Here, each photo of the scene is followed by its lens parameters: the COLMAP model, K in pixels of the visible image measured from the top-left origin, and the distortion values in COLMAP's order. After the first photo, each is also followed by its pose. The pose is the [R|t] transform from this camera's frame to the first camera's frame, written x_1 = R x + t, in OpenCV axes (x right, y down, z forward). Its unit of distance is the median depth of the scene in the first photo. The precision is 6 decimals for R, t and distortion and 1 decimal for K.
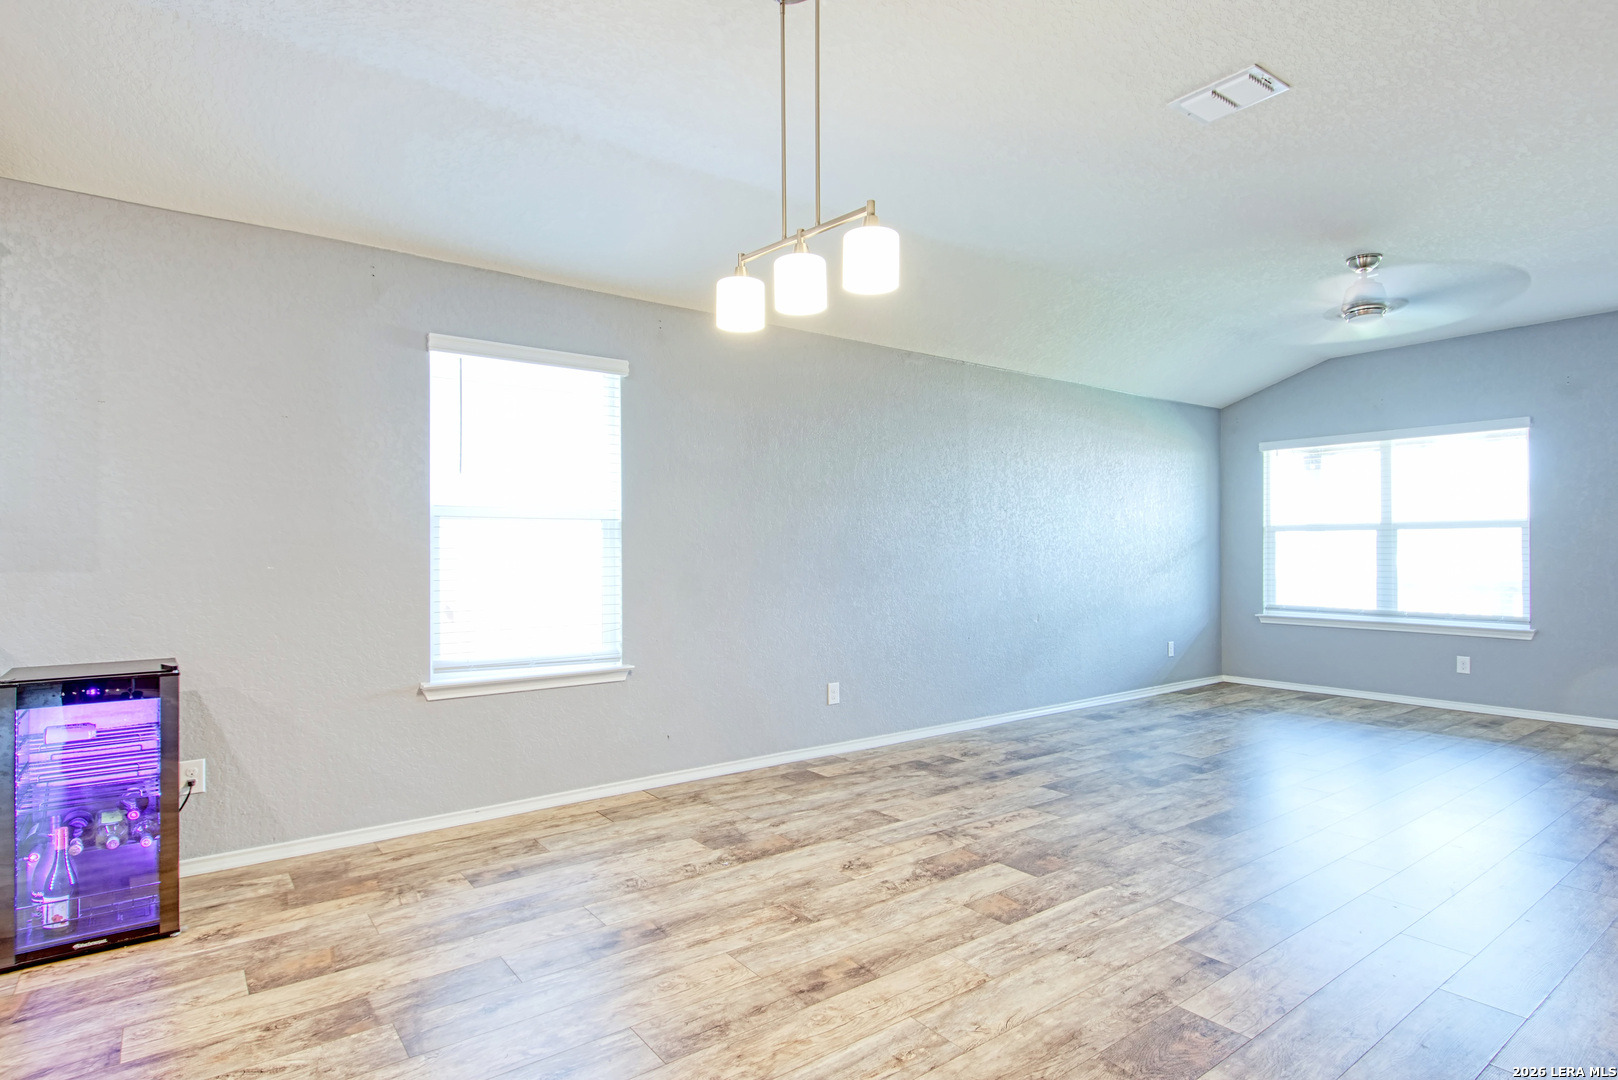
lens RADIAL K [[846.0, 0, 801.9], [0, 846.0, 546.1], [0, 0, 1]] dist [0.020916, -0.017201]
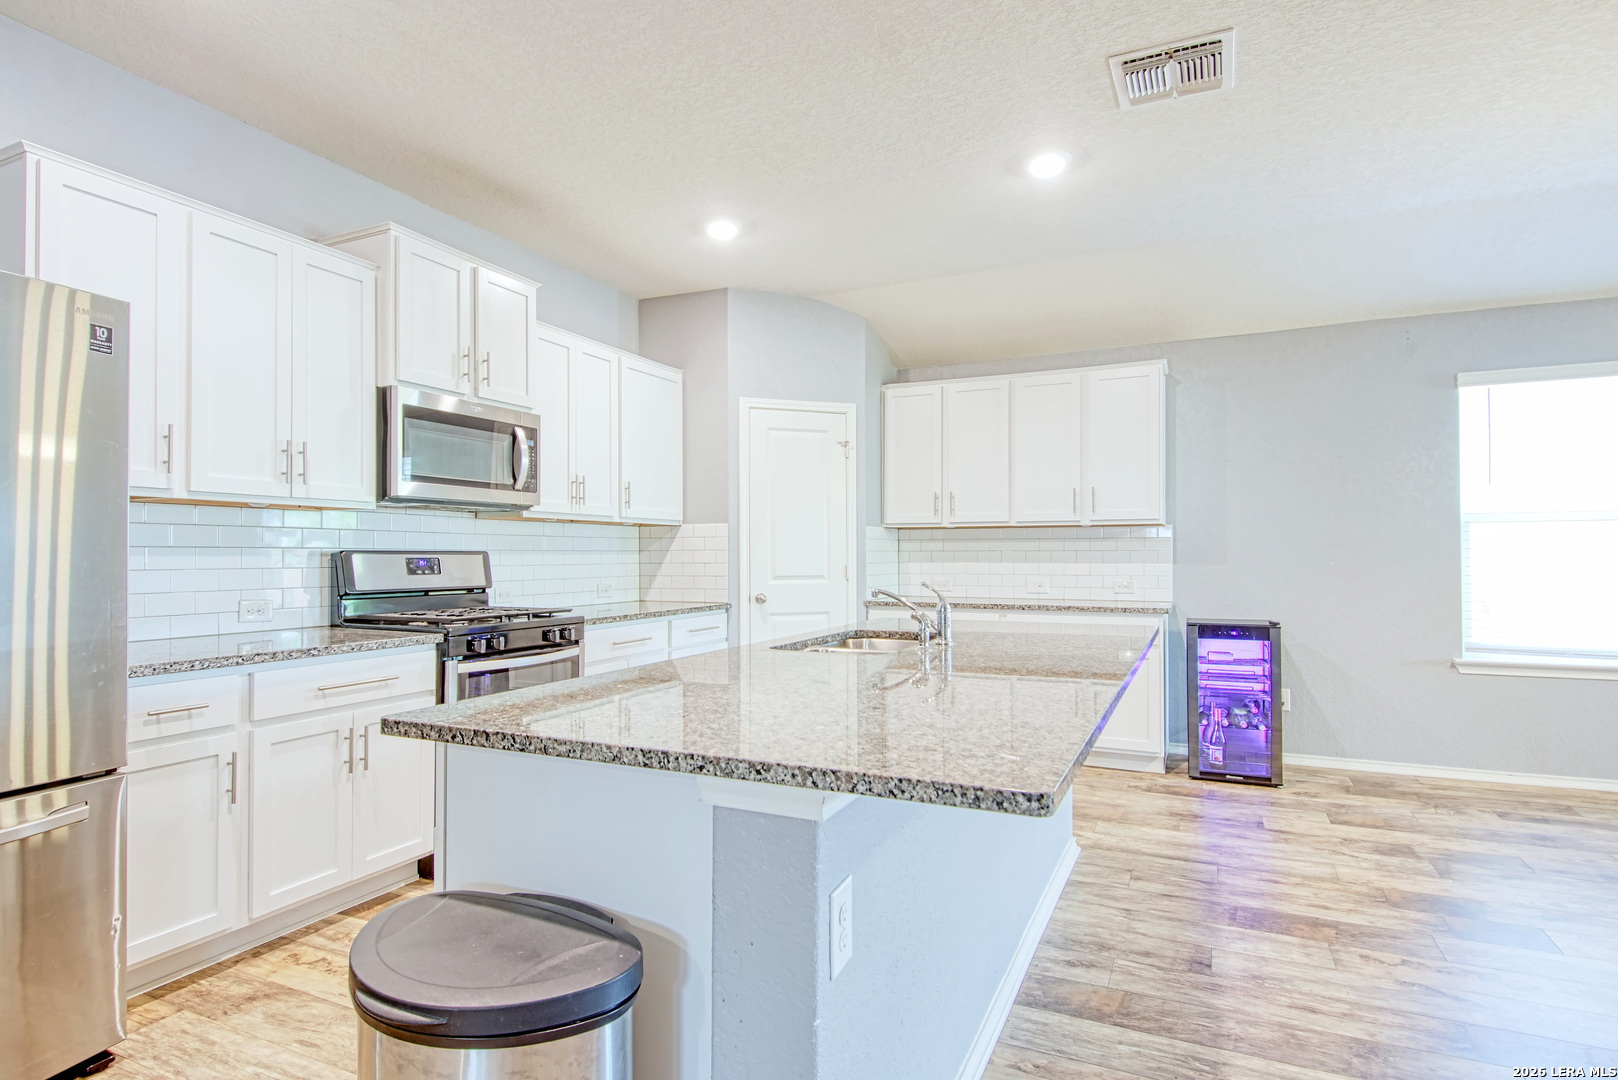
lens RADIAL K [[846.0, 0, 801.9], [0, 846.0, 546.1], [0, 0, 1]] dist [0.020916, -0.017201]
pose [[0.466849, -0.007982, -0.884301, 0.202762], [0.009205, 0.999949, -0.004167, -0.005178], [0.884289, -0.006195, 0.466899, -0.410163]]
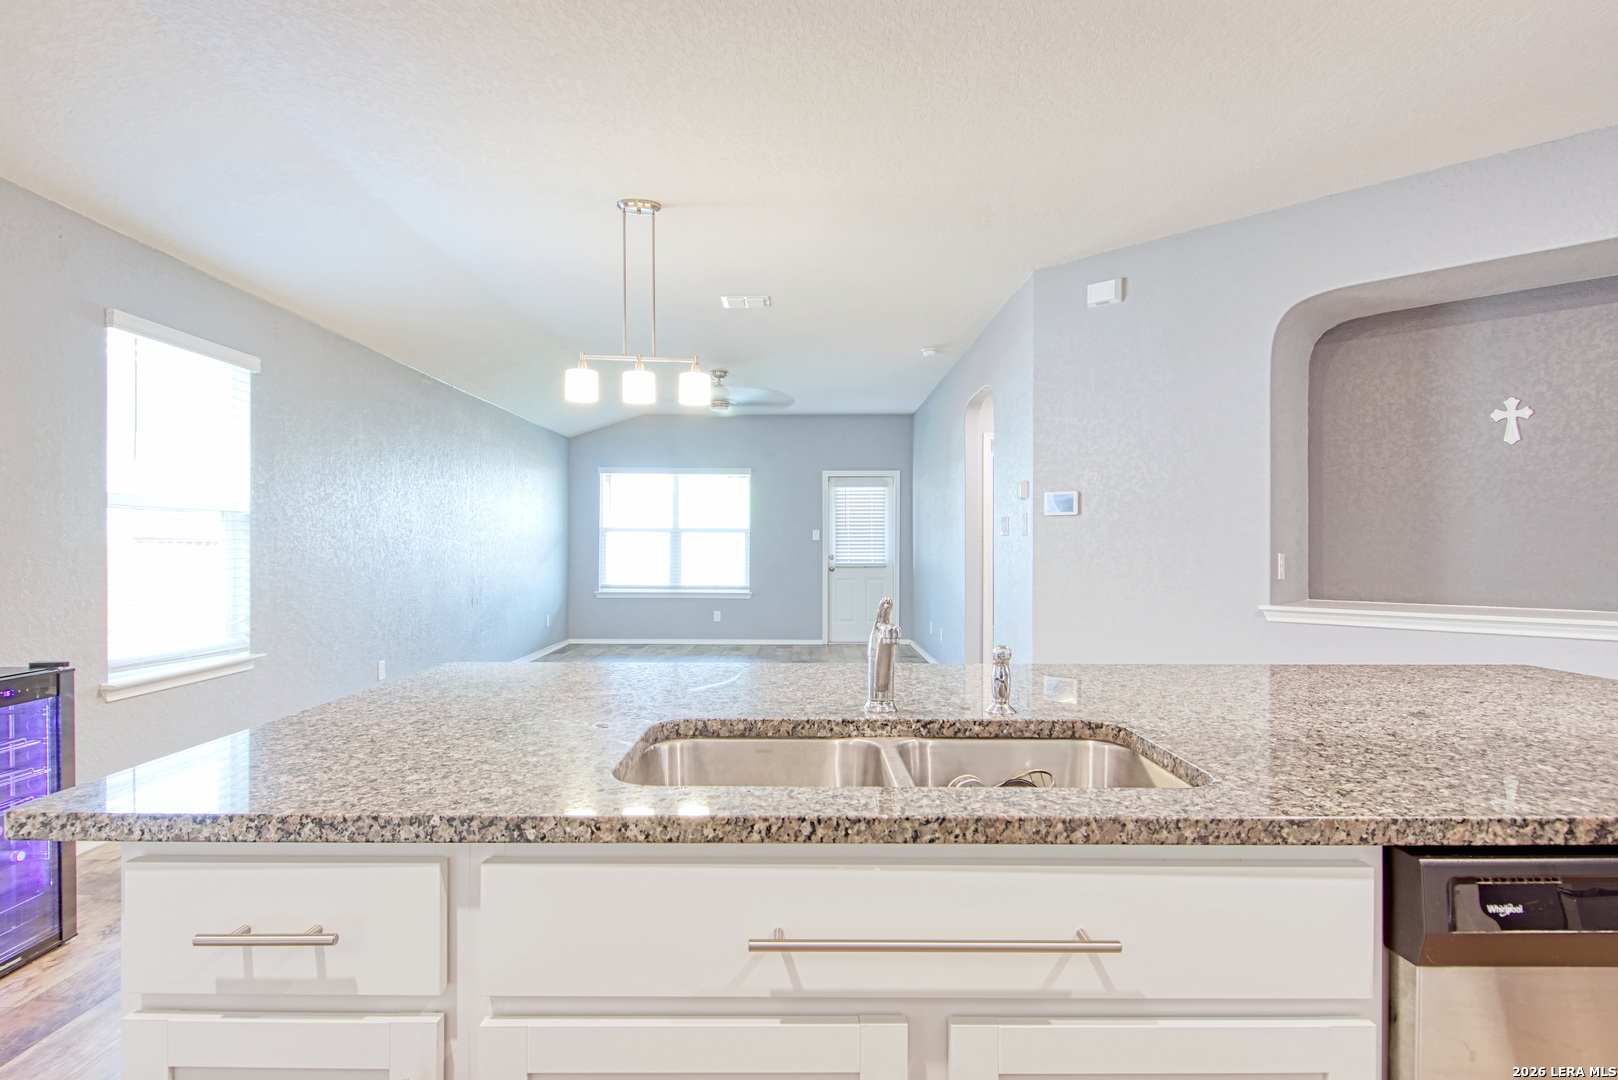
lens RADIAL K [[846.0, 0, 801.9], [0, 846.0, 546.1], [0, 0, 1]] dist [0.020916, -0.017201]
pose [[0.597887, 0.004885, 0.801565, -0.730335], [-0.010826, 0.999939, 0.001981, -0.000020], [-0.801507, -0.009862, 0.597904, -0.166457]]
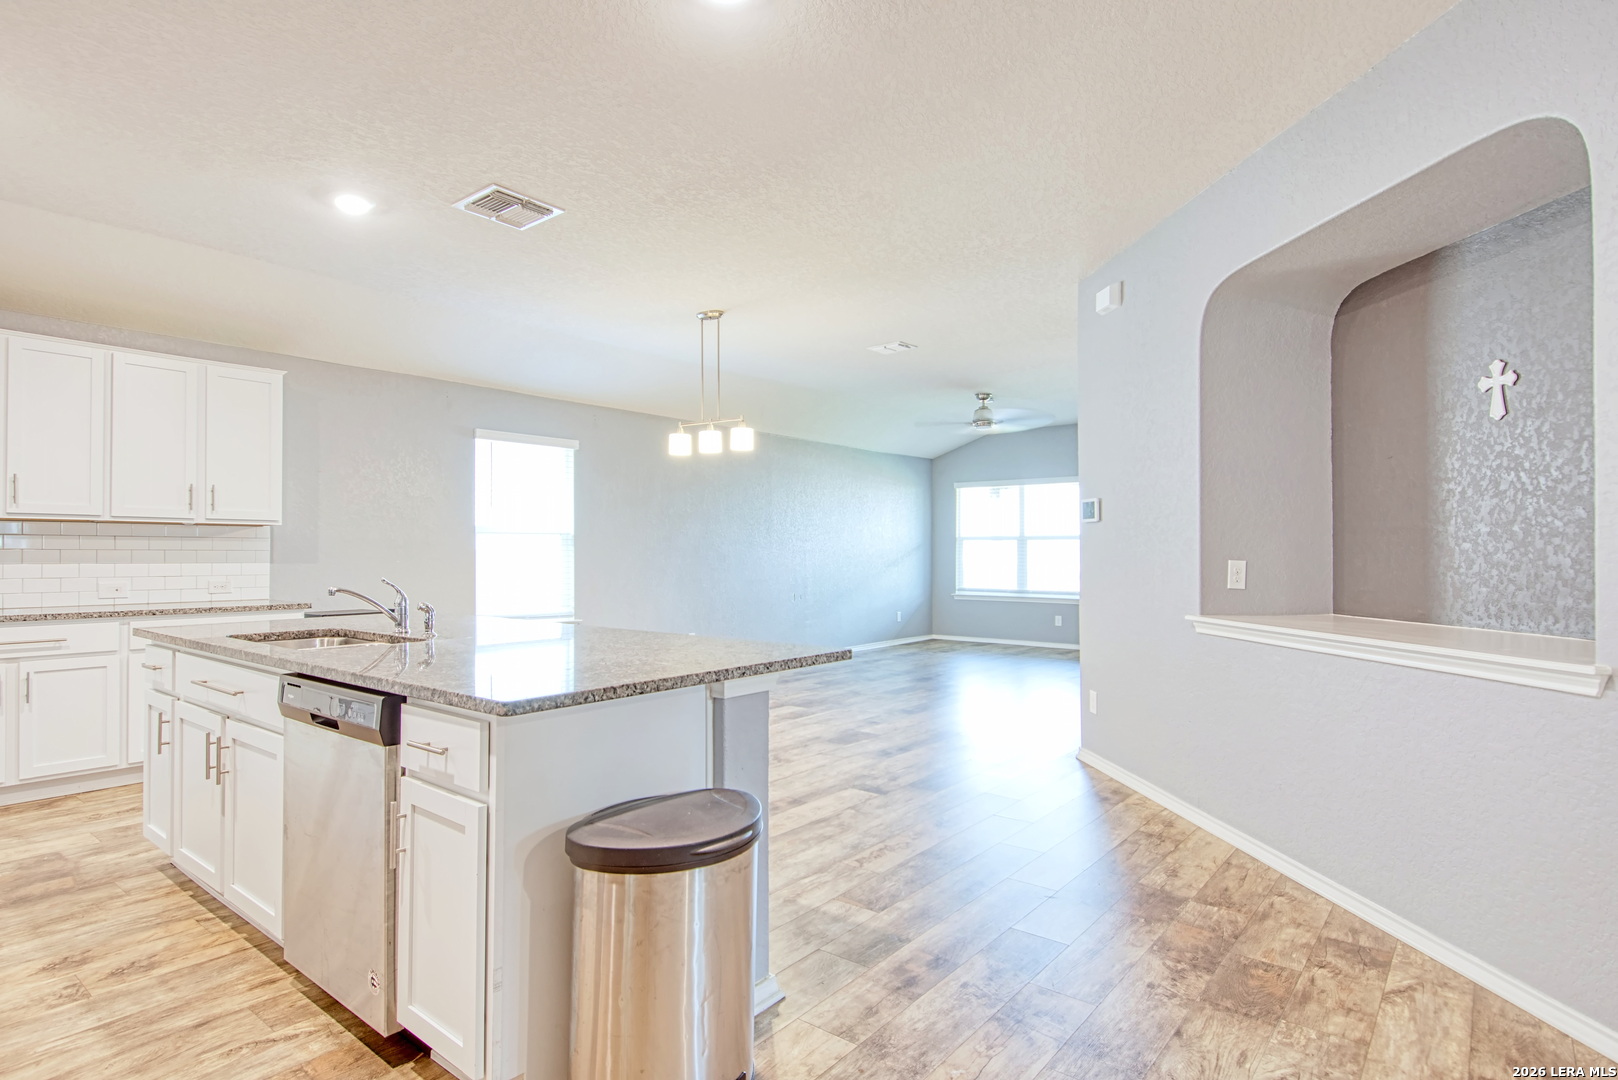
lens RADIAL K [[846.0, 0, 801.9], [0, 846.0, 546.1], [0, 0, 1]] dist [0.020916, -0.017201]
pose [[0.970628, 0.004847, 0.240538, -0.204012], [-0.004936, 0.999988, -0.000234, -0.009885], [-0.240537, -0.000960, 0.970640, -0.868633]]
